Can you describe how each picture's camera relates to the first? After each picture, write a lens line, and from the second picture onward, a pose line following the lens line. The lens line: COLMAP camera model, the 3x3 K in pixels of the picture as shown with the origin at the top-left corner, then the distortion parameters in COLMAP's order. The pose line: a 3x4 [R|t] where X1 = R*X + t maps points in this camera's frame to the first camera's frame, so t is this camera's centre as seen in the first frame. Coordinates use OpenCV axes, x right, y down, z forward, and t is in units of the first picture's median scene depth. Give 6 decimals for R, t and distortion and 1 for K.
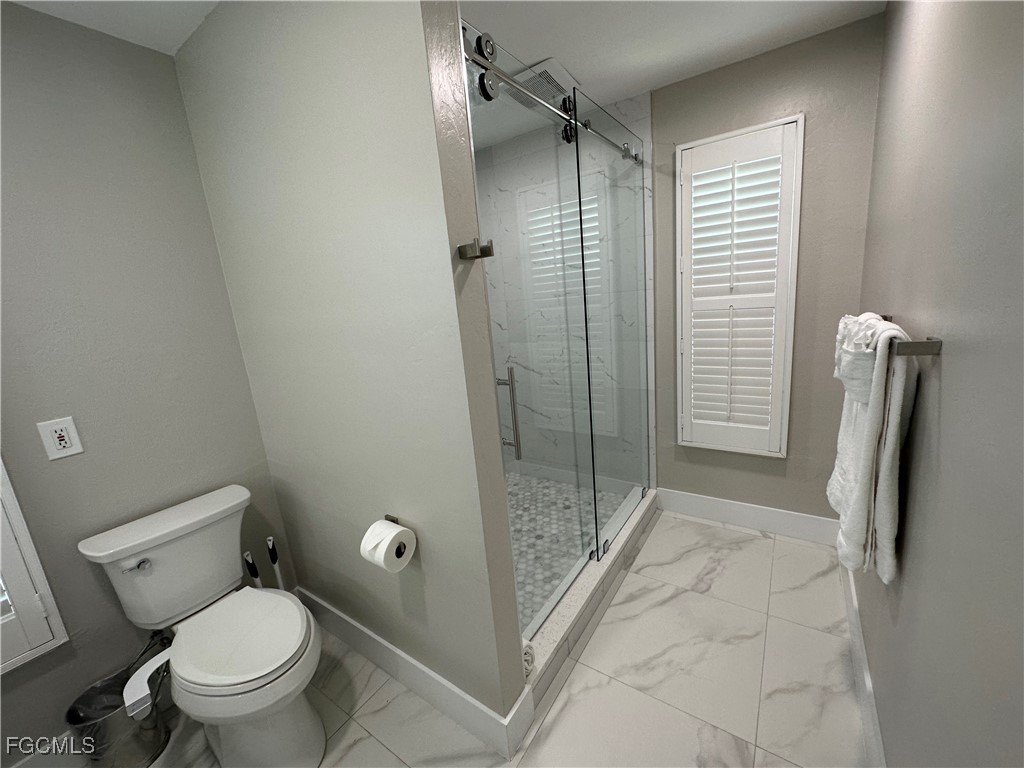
lens RADIAL K [[405.7, 0, 512.0], [0, 405.7, 384.0], [0, 0, 1]] dist [-0.001641, 0.000131]
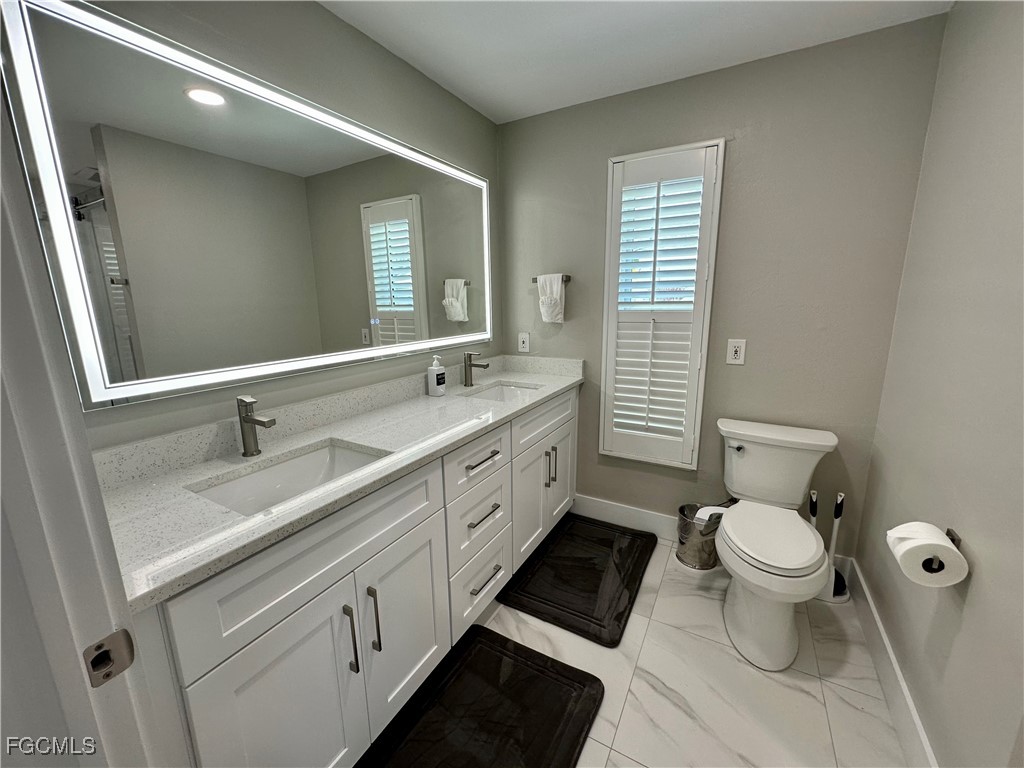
lens RADIAL K [[405.7, 0, 512.0], [0, 405.7, 384.0], [0, 0, 1]] dist [-0.001641, 0.000131]
pose [[0.083237, 0.288296, -0.953917, 0.311242], [-0.202319, 0.942192, 0.267099, 0.008225], [0.975776, 0.170763, 0.136753, -0.025156]]
